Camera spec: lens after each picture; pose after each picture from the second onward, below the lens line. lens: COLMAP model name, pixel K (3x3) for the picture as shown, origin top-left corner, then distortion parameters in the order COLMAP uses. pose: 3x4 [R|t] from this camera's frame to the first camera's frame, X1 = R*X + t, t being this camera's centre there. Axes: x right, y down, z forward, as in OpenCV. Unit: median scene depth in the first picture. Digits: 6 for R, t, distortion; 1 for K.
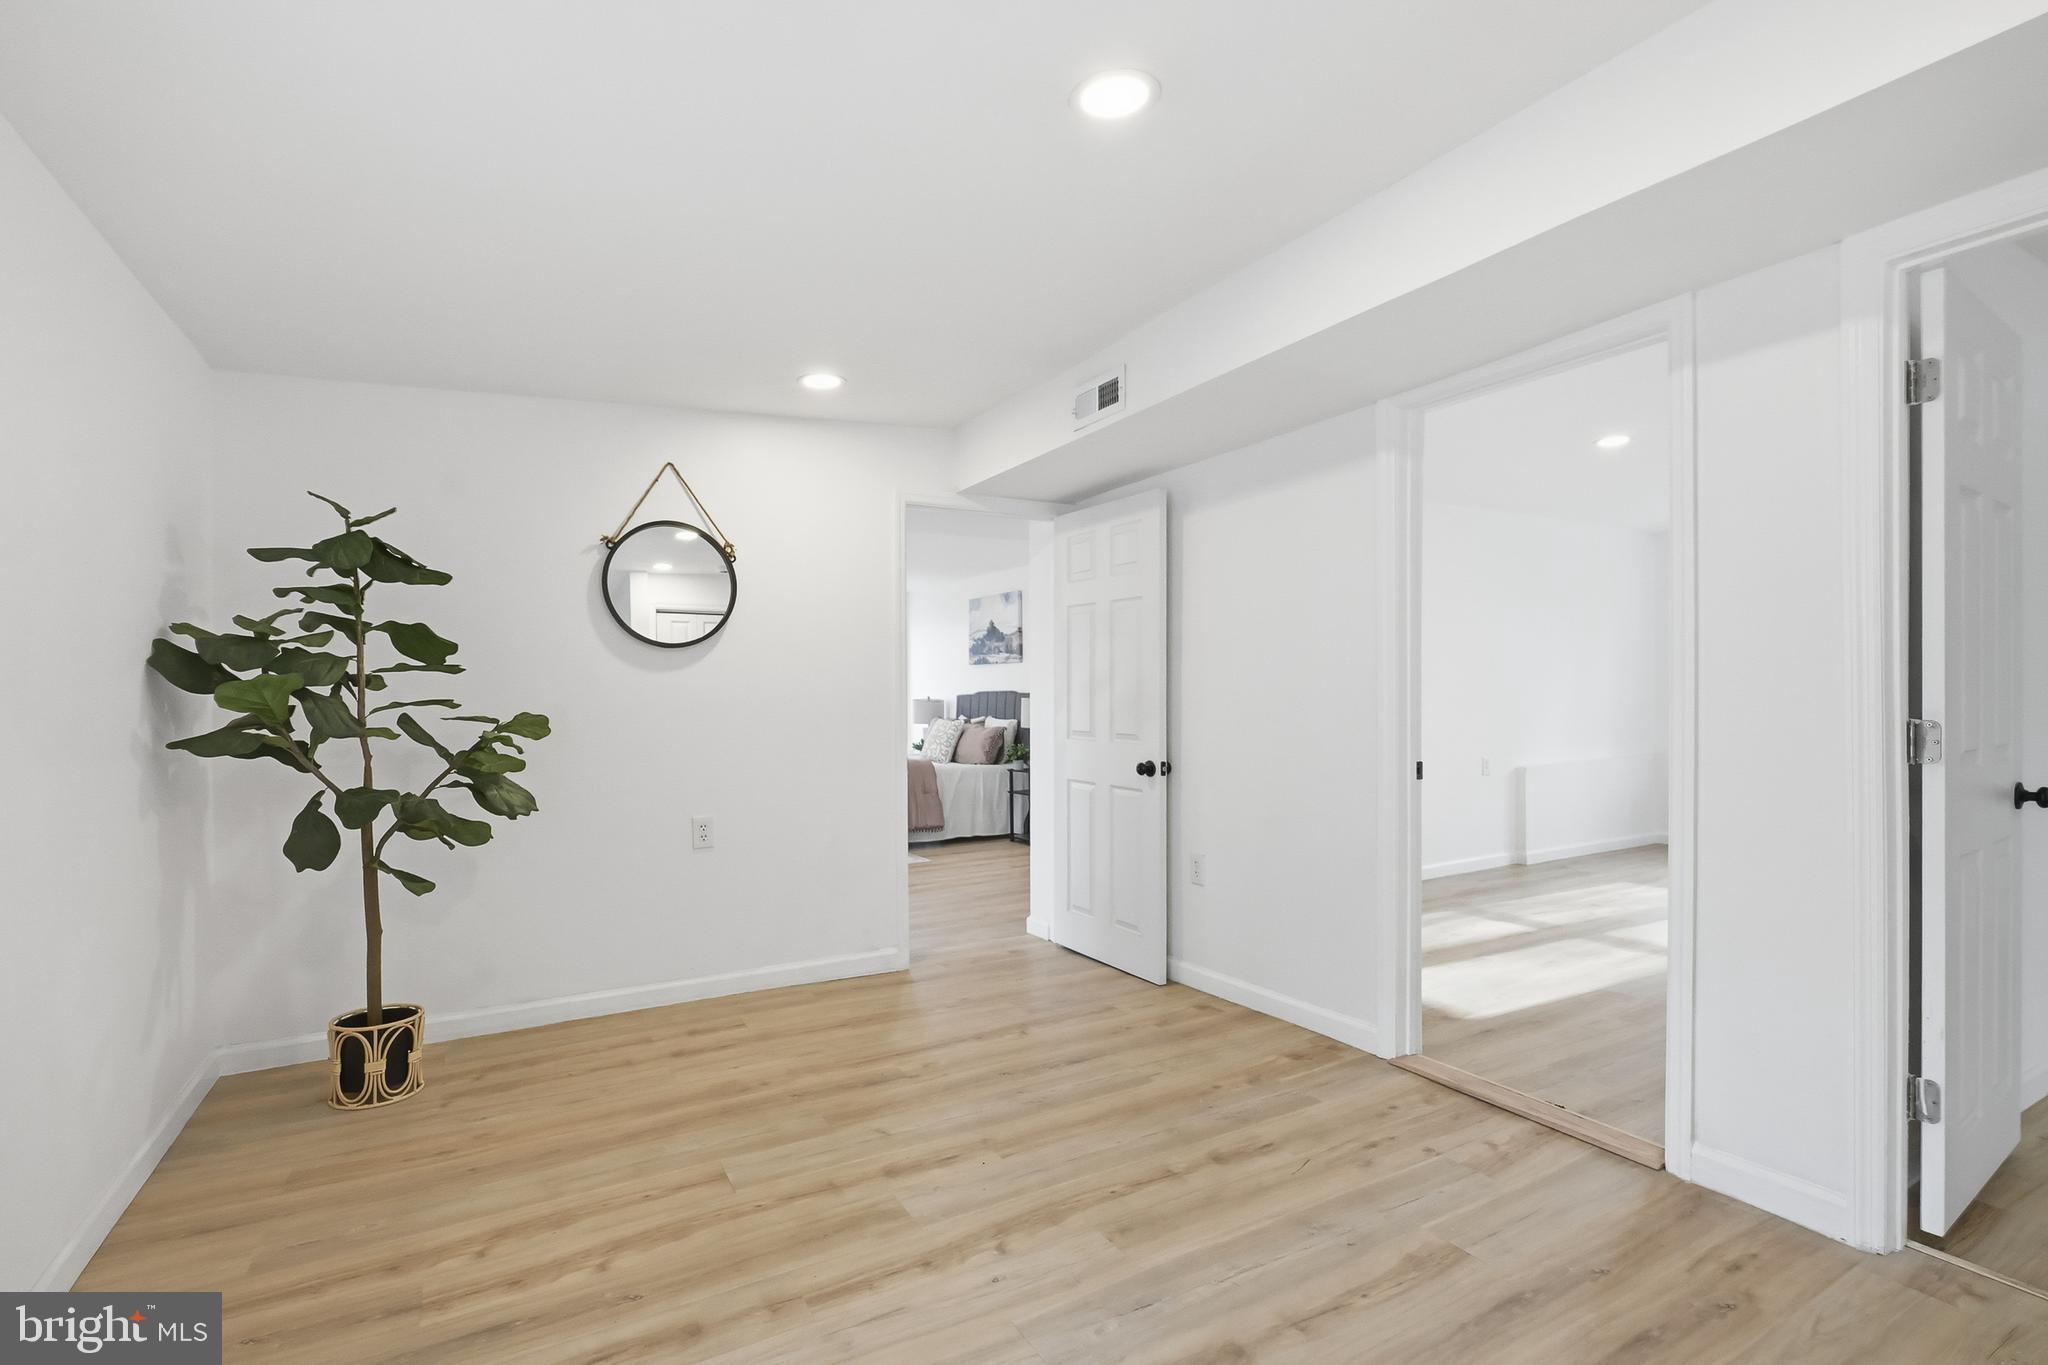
lens RADIAL K [[939.8, 0, 1032.6], [0, 939.8, 687.9], [0, 0, 1]] dist [-0.001837, -0.001069]
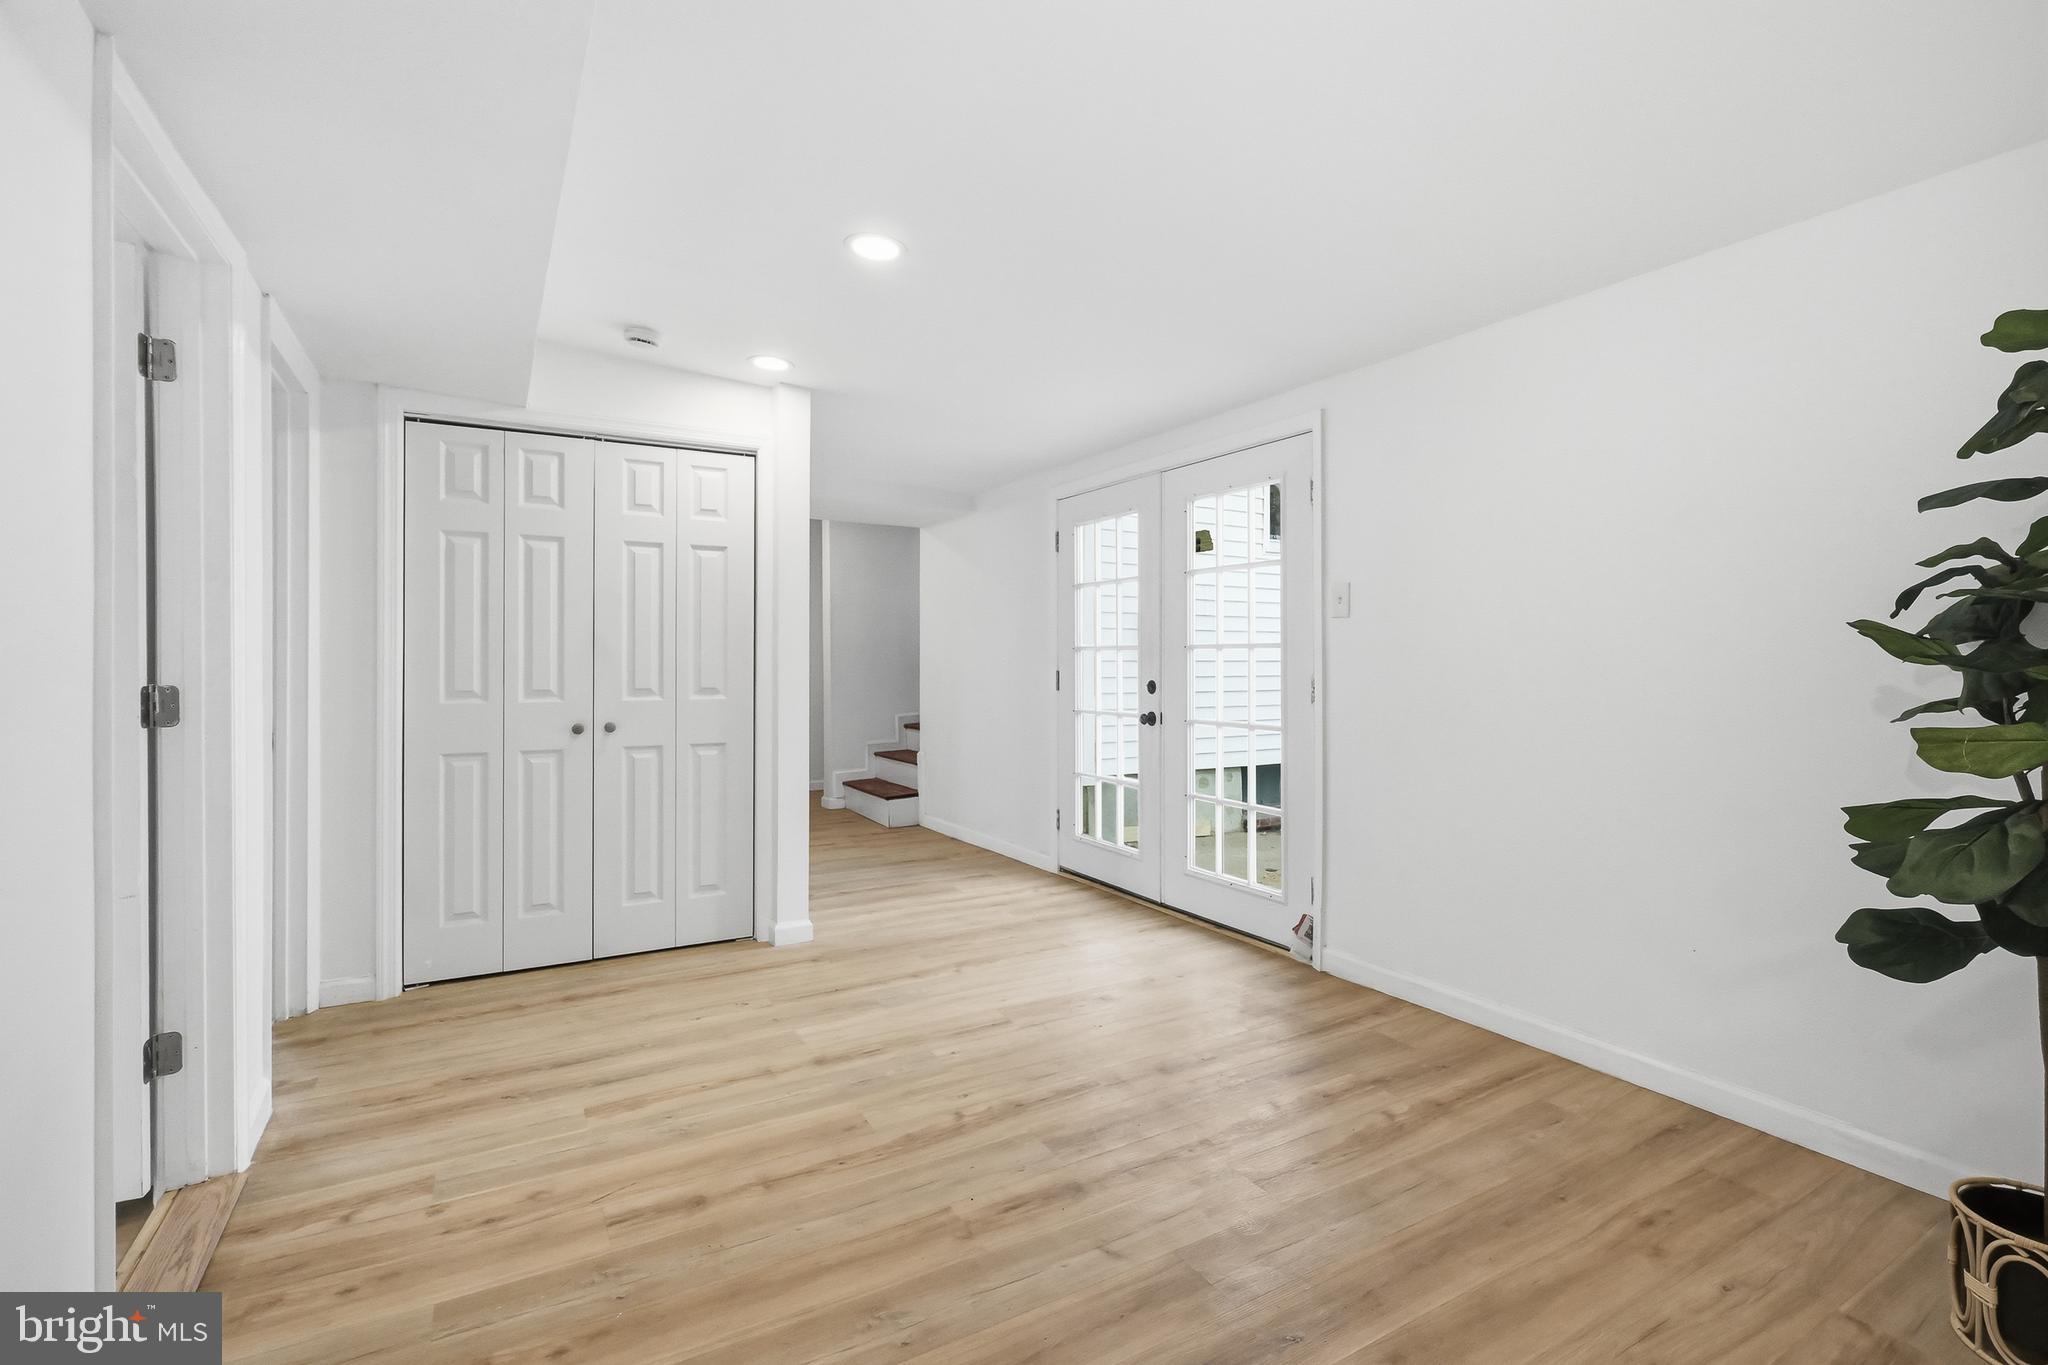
lens RADIAL K [[939.8, 0, 1023.0], [0, 939.8, 667.1], [0, 0, 1]] dist [-0.001837, -0.001069]
pose [[-0.999896, 0.010494, 0.009922, -0.115829], [0.010527, 0.999939, 0.003353, 0.014706], [-0.009887, 0.003457, -0.999945, 1.912876]]
